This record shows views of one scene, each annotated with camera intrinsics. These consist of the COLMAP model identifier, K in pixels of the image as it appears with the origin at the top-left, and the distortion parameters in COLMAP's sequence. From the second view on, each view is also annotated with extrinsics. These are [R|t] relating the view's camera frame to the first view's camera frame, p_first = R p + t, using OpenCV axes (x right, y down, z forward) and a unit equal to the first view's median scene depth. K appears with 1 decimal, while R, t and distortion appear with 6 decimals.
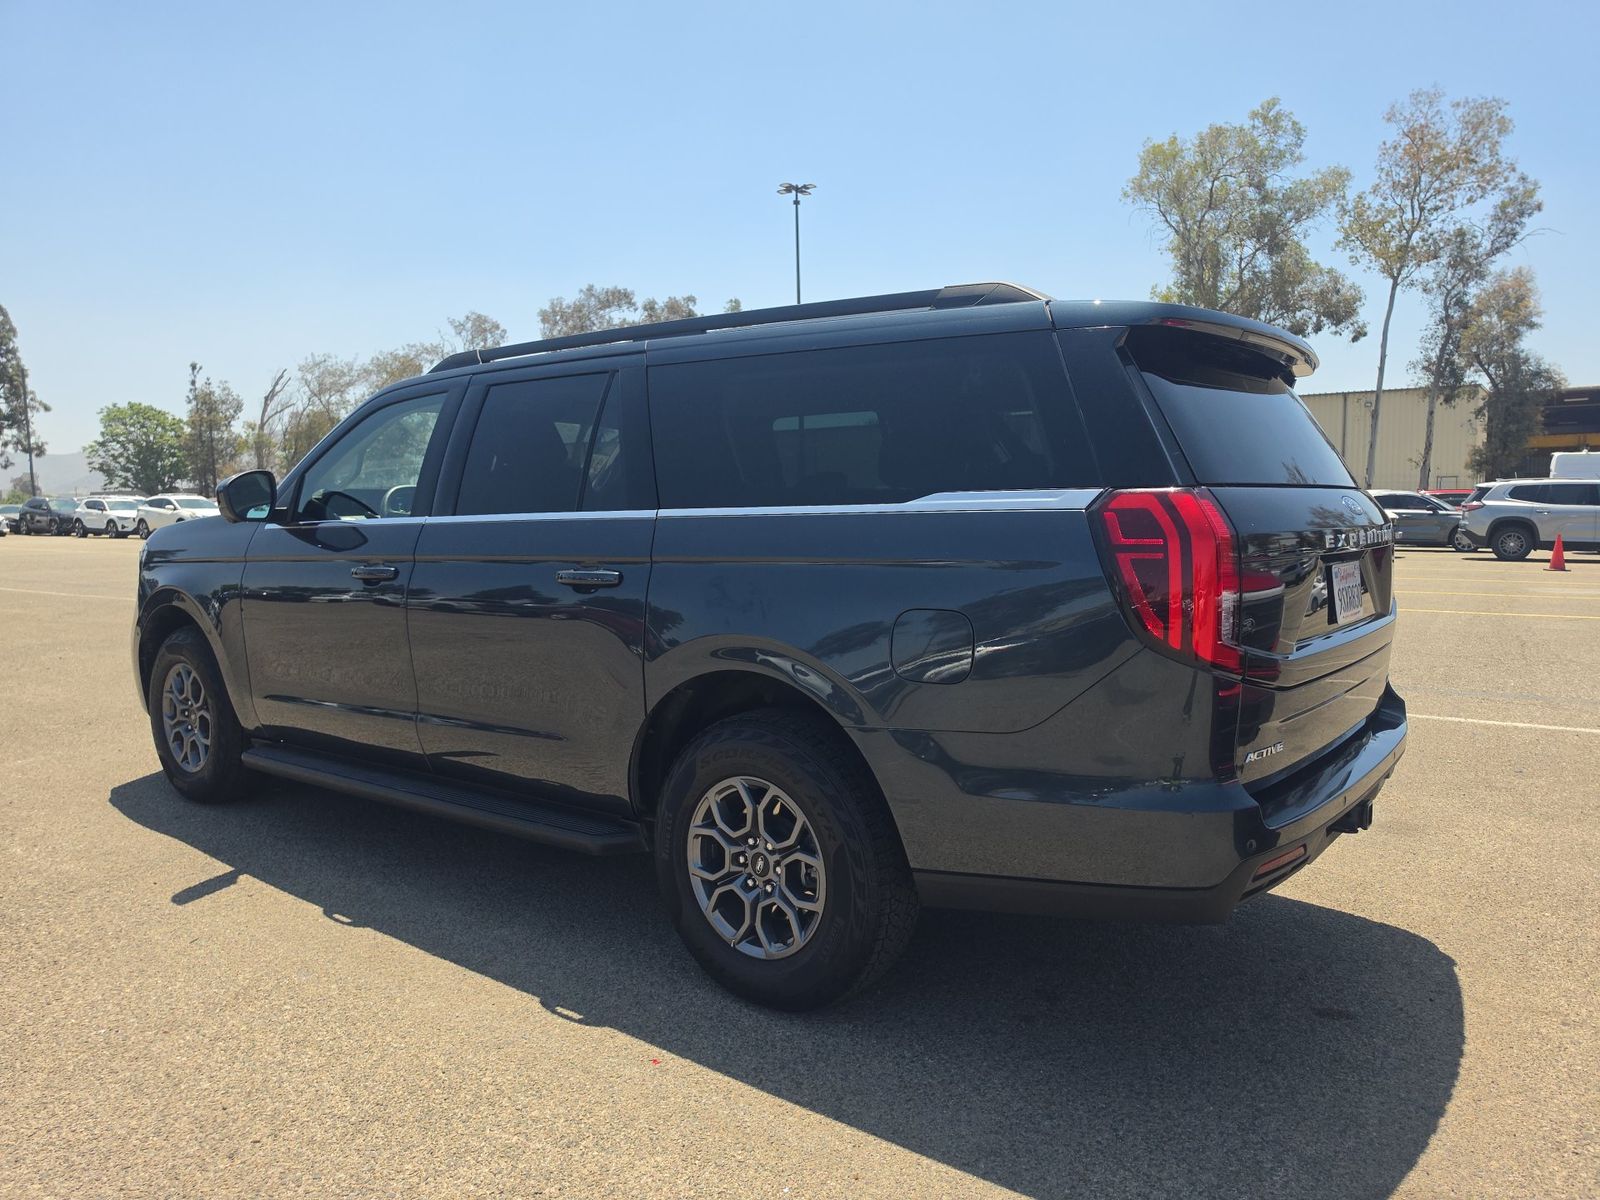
lens RADIAL K [[1095.2, 0, 794.9], [0, 1095.2, 603.4], [0, 0, 1]] dist [-0.000667, 0.000078]
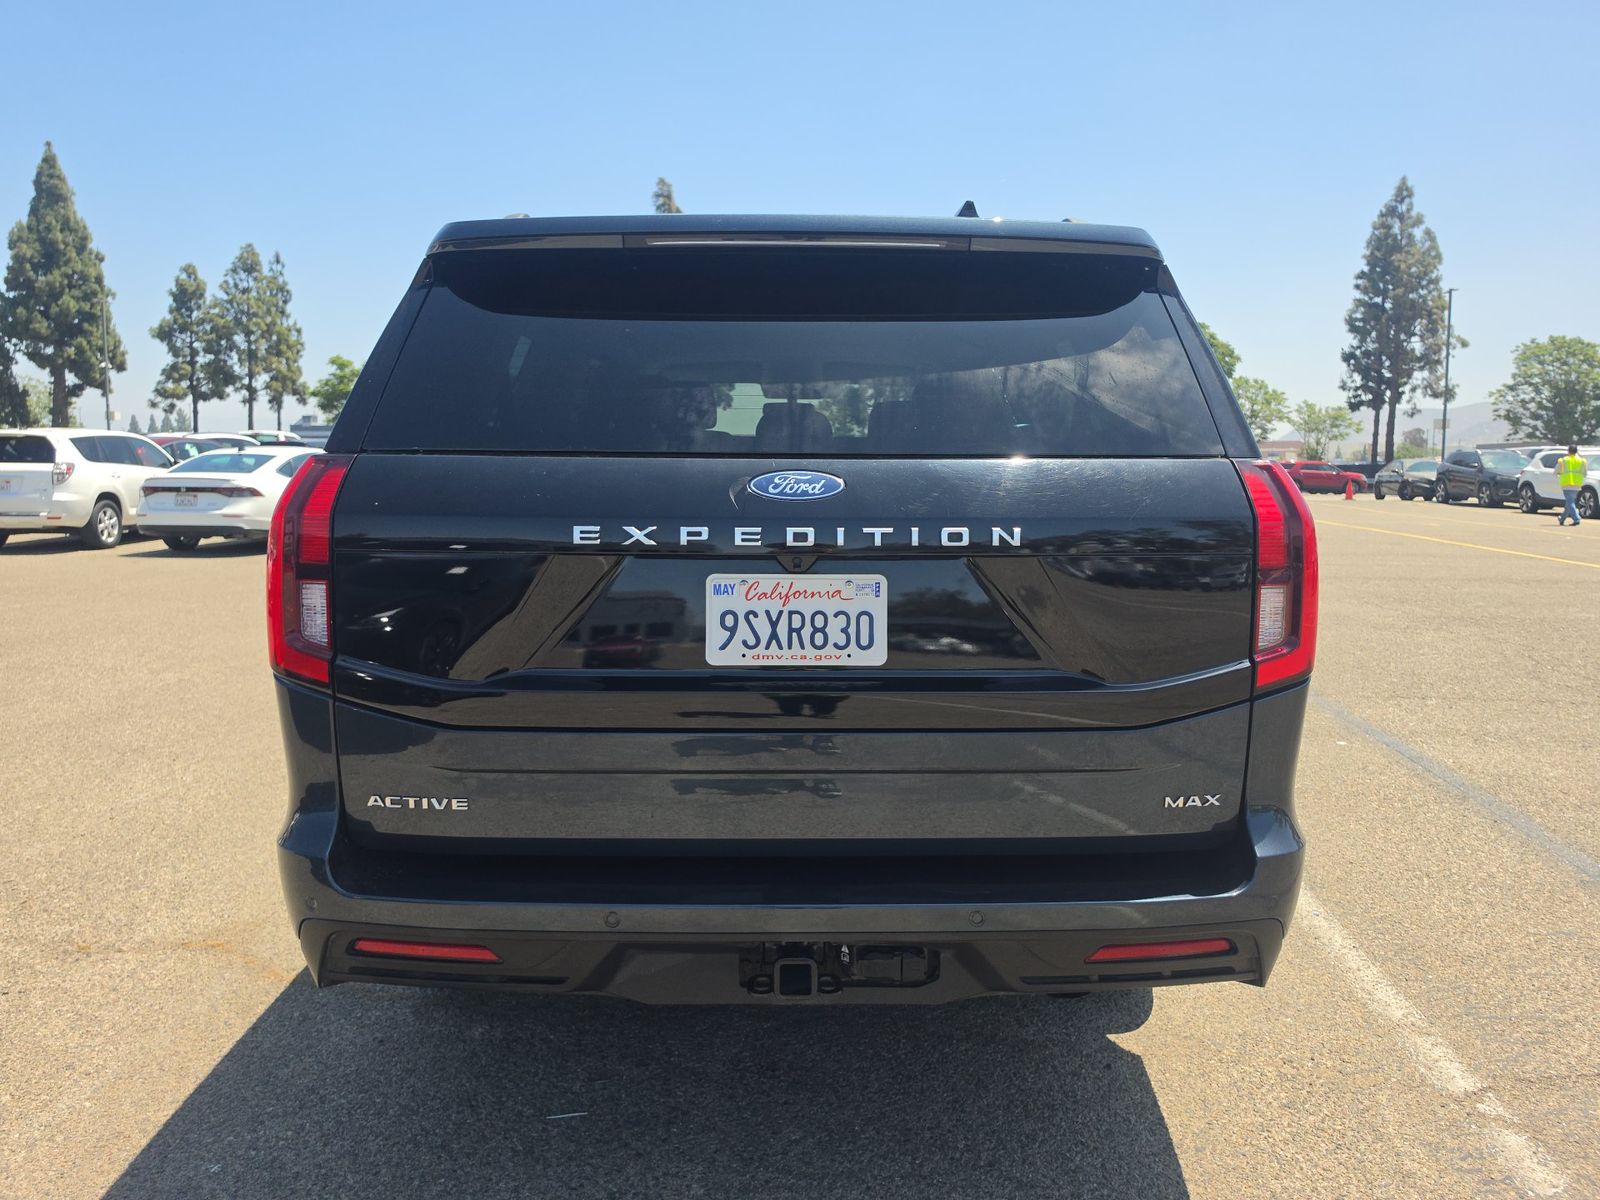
lens RADIAL K [[1095.2, 0, 794.9], [0, 1095.2, 603.4], [0, 0, 1]] dist [-0.000667, 0.000078]
pose [[0.440357, 0.121504, -0.889563, -0.094036], [-0.083406, 0.992052, 0.094214, -0.011297], [0.893940, 0.032707, 0.446991, 0.116104]]
